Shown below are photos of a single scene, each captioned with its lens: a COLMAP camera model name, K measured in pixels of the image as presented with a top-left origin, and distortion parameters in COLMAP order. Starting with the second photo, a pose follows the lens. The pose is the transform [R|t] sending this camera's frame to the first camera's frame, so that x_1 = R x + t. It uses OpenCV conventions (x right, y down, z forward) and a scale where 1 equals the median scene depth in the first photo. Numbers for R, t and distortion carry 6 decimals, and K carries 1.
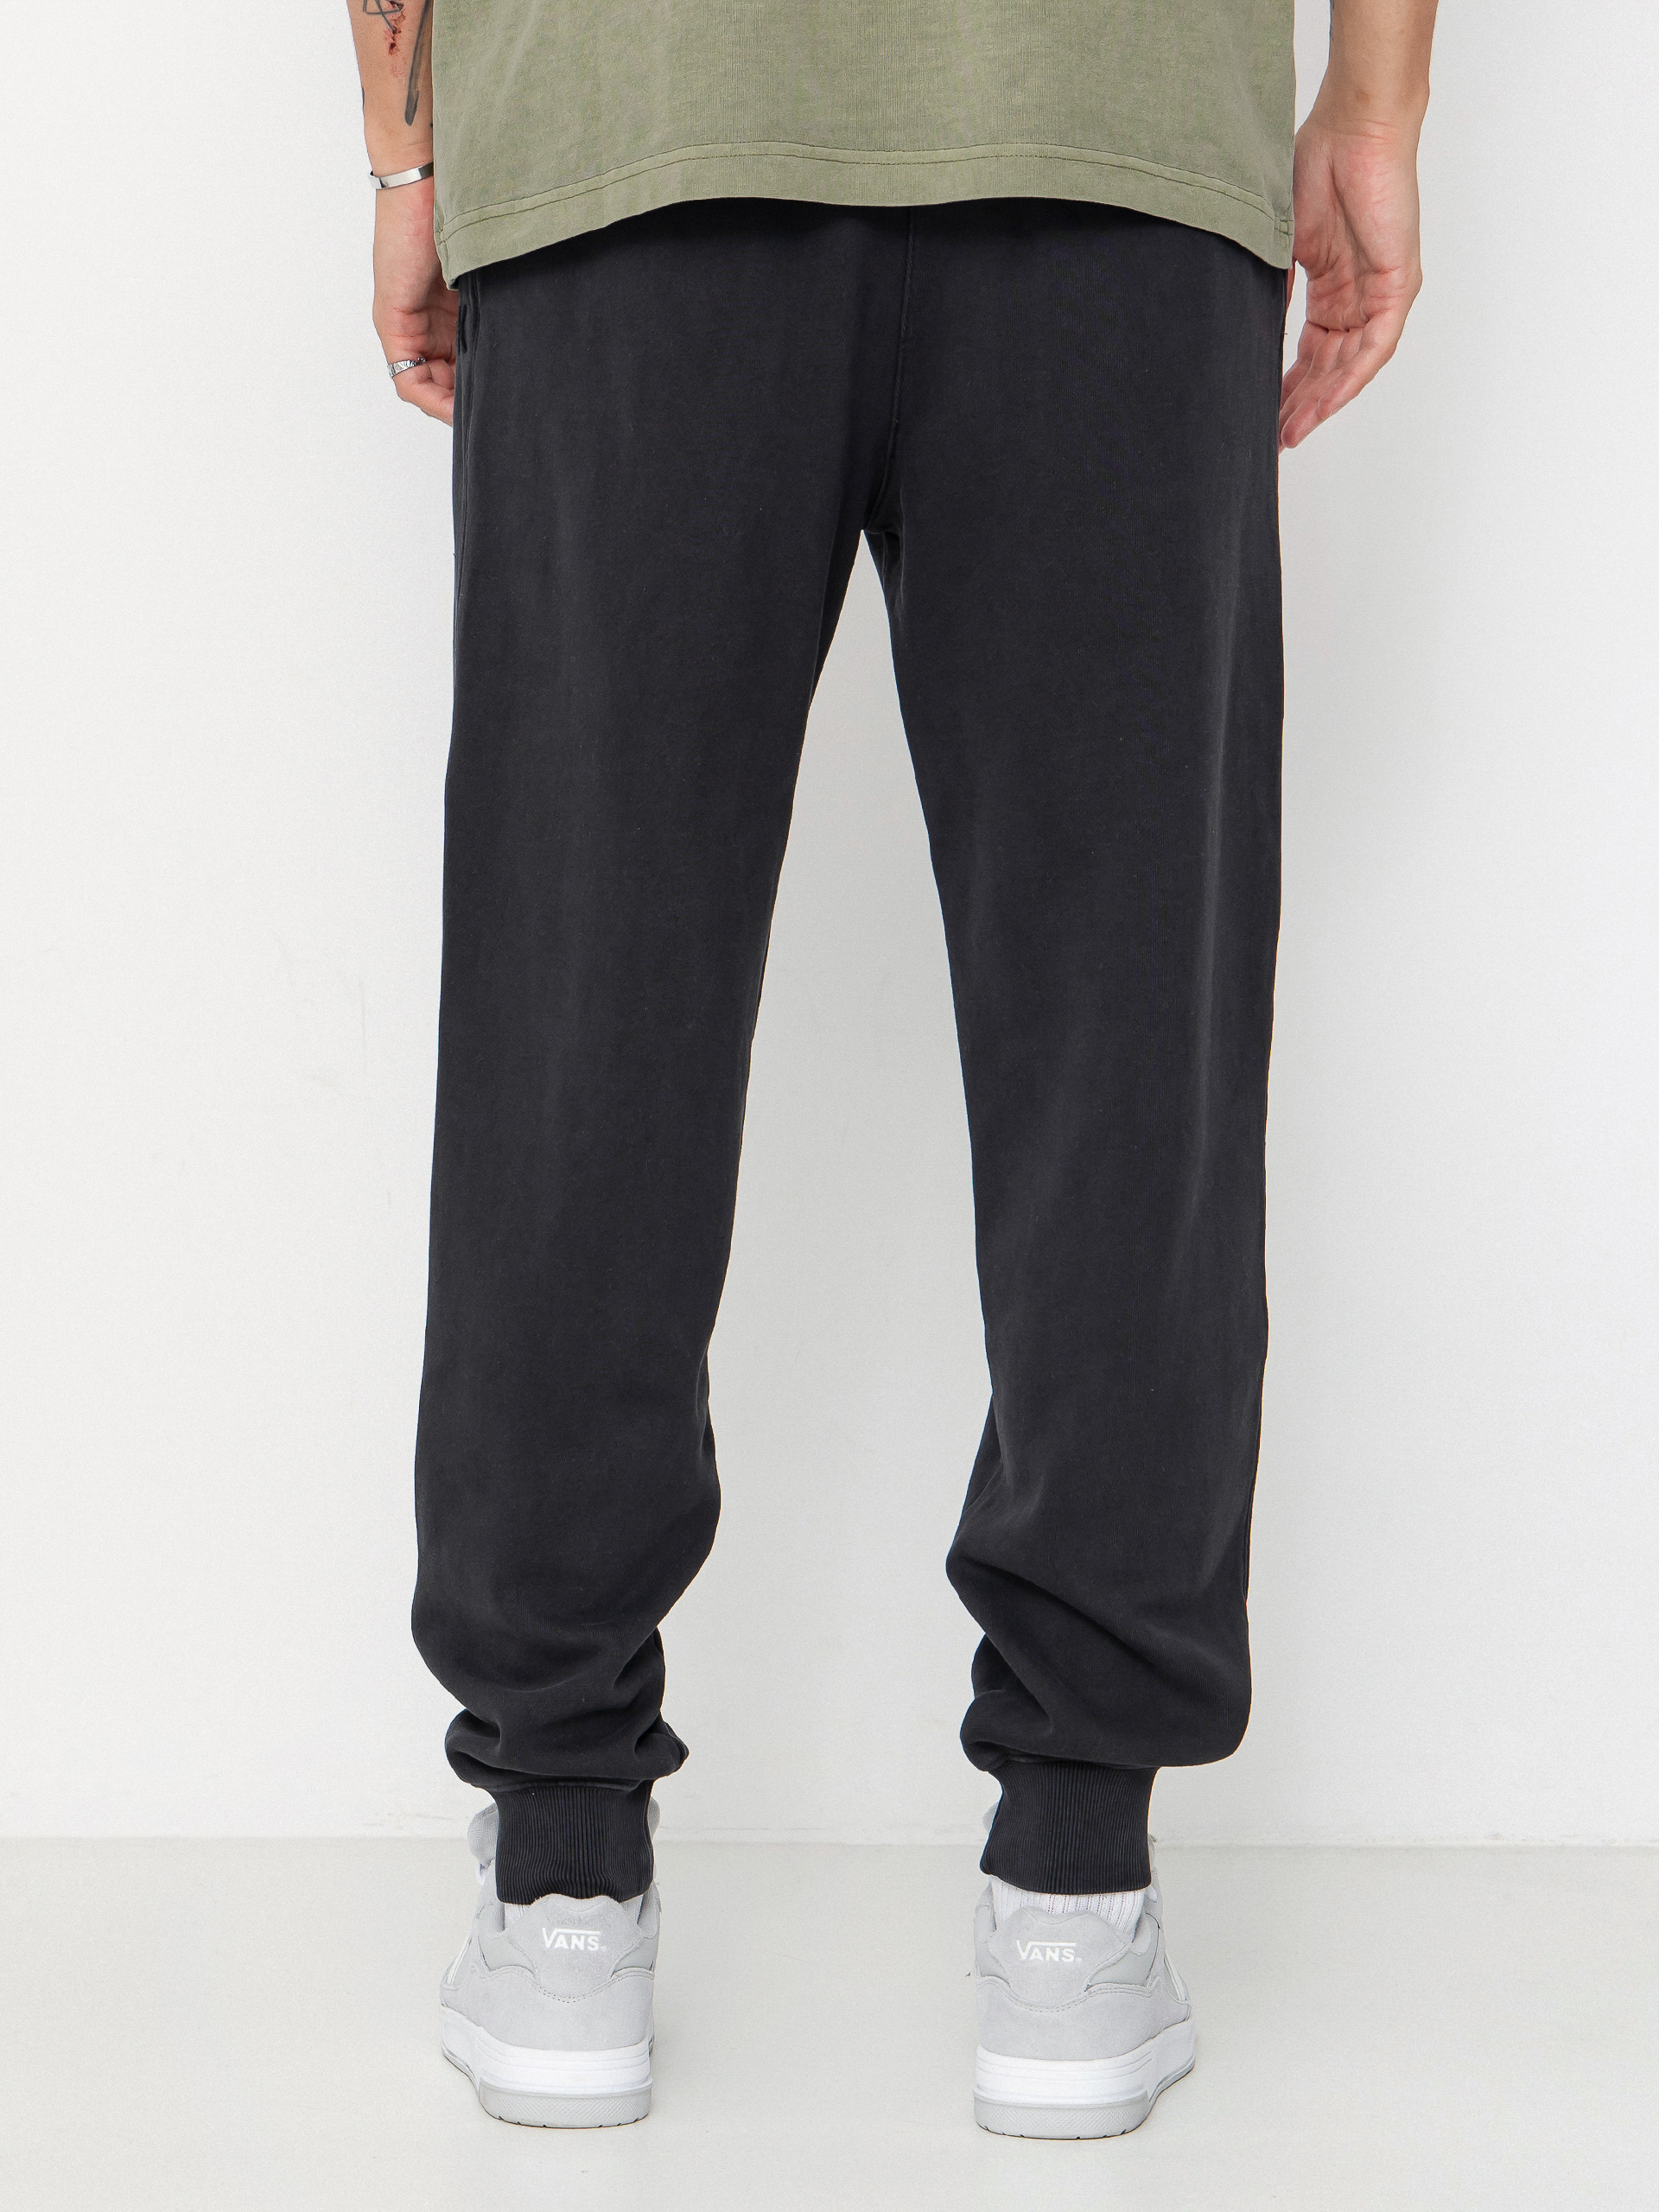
lens RADIAL K [[3939.1, 0, 809.6], [0, 3939.1, 1116.4], [0, 0, 1]] dist [0.390278, 0.000000]
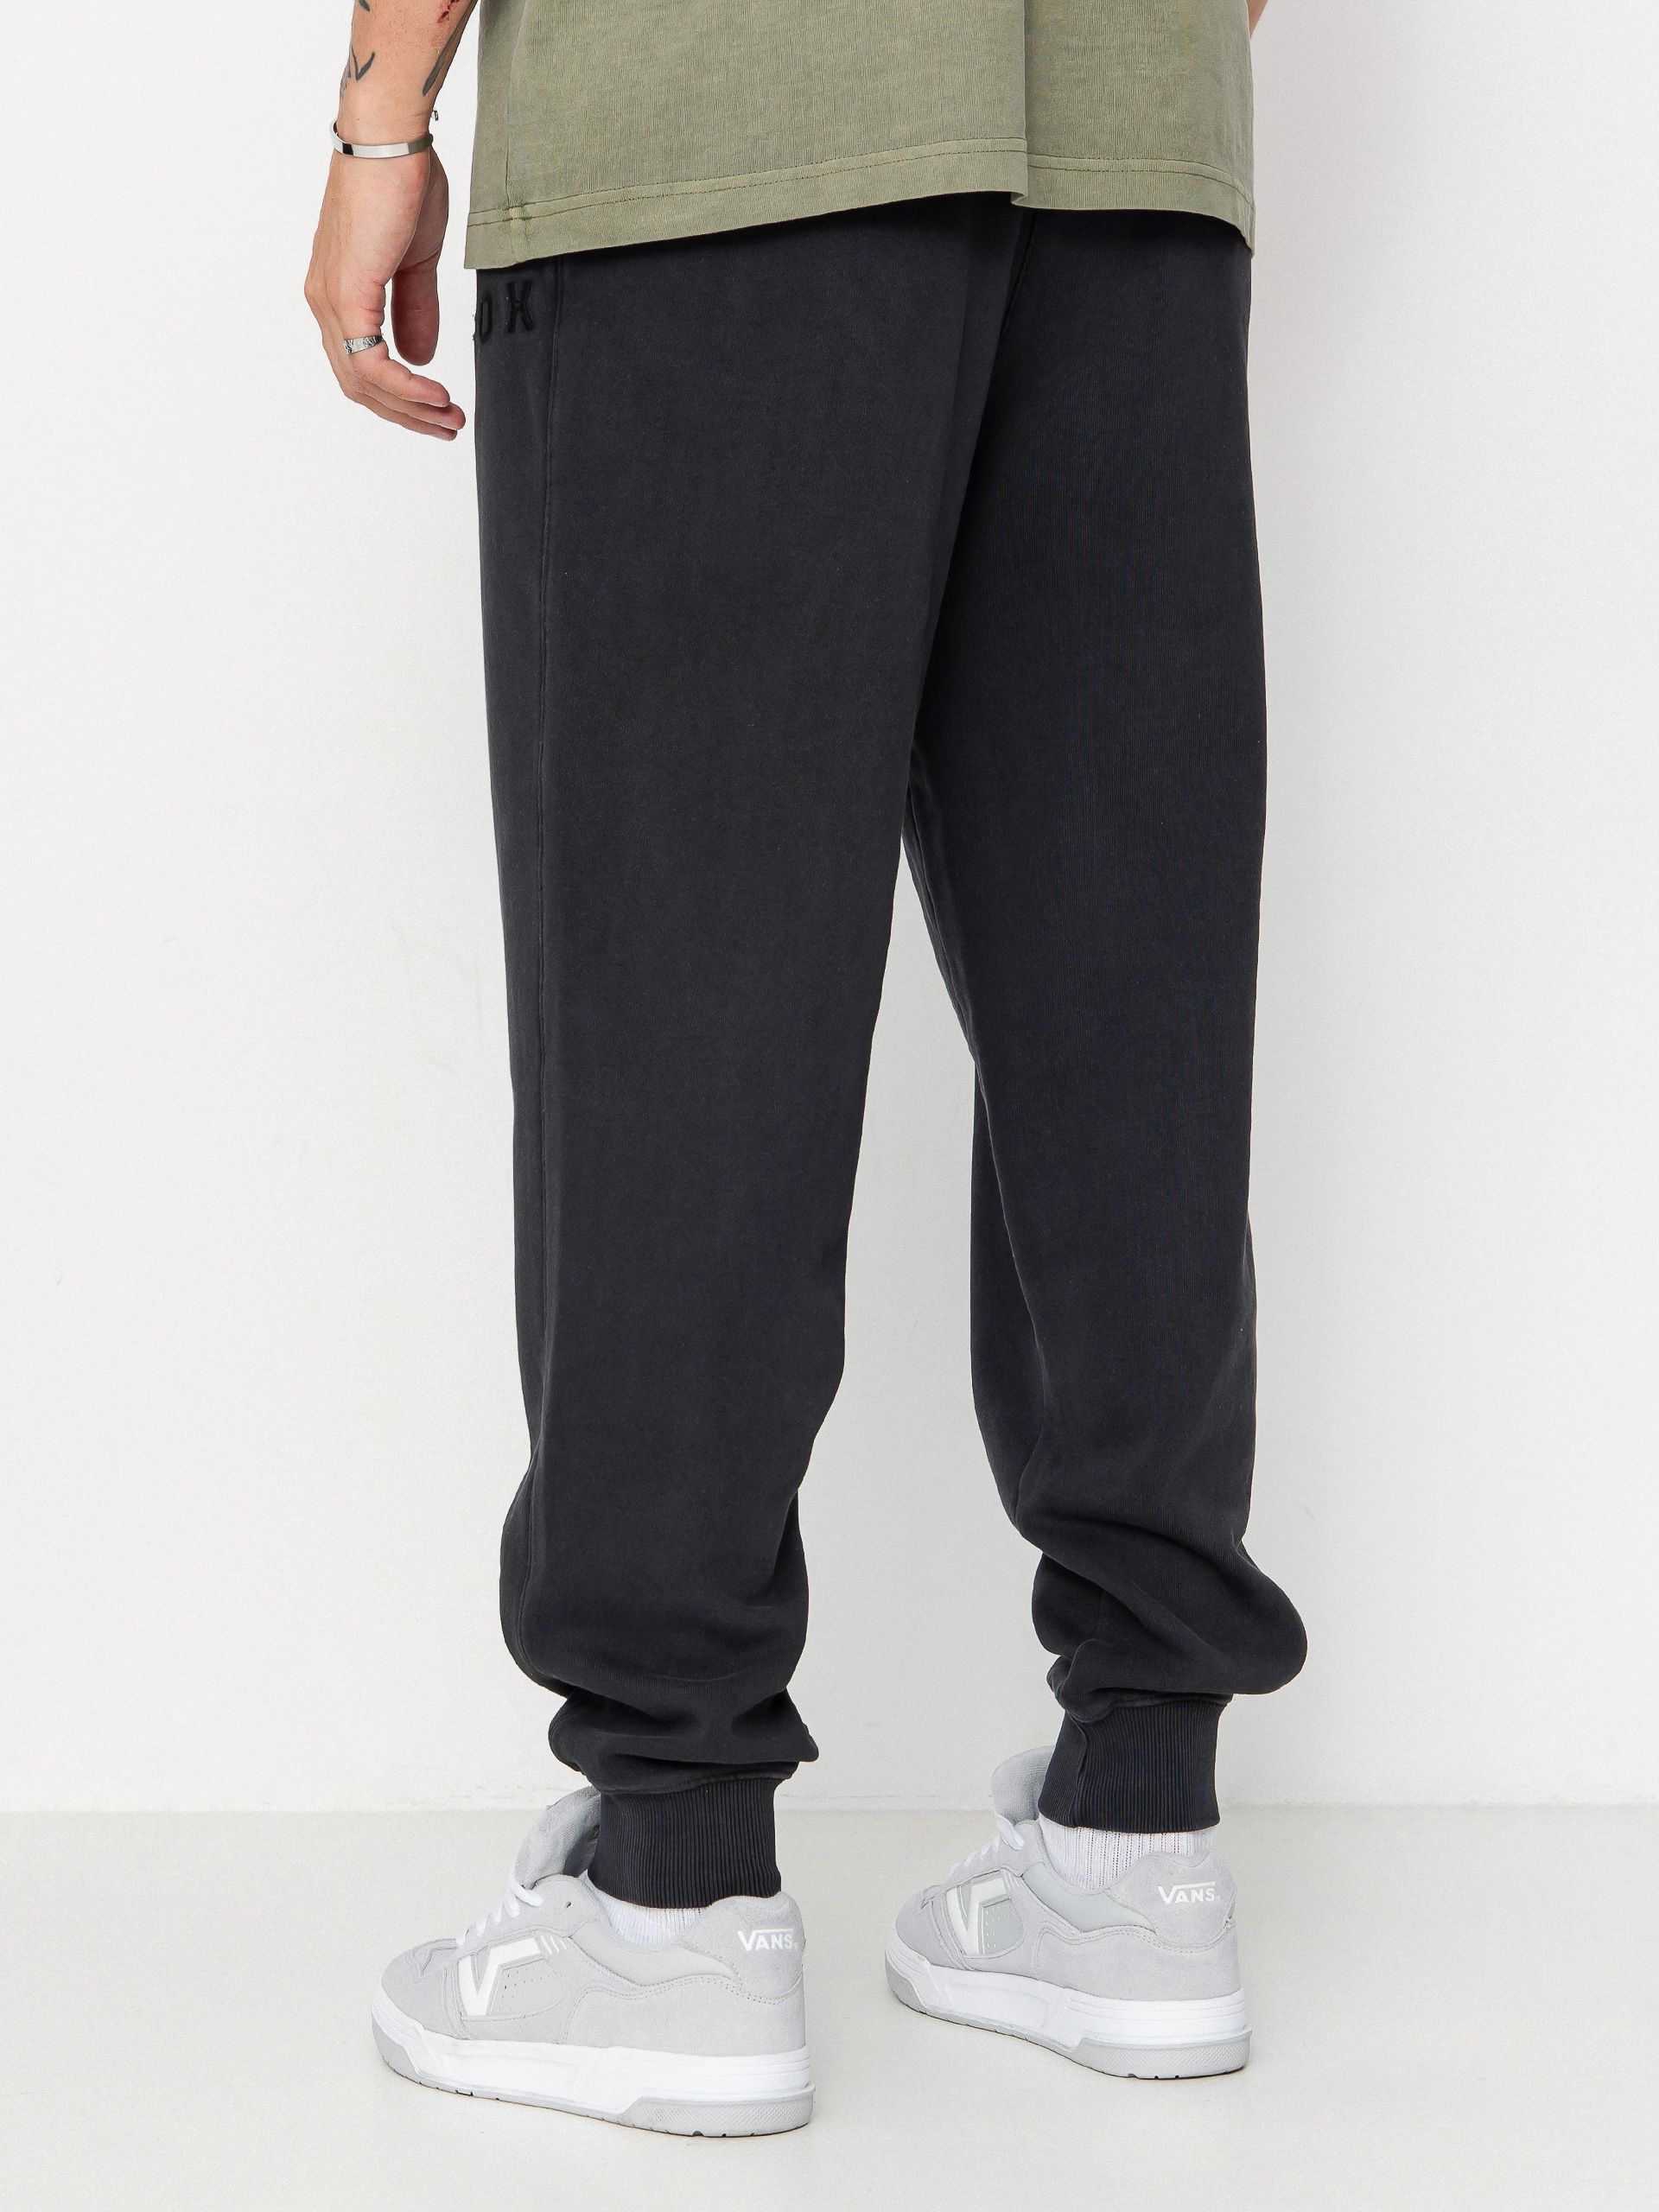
lens RADIAL K [[3939.1, 0, 806.9], [0, 3939.1, 1096.9], [0, 0, 1]] dist [0.390278, 0.000000]
pose [[0.893877, -0.031573, 0.447200, -0.489648], [0.041000, 0.999094, -0.011415, 0.009625], [-0.446434, 0.028539, 0.894361, 0.107542]]
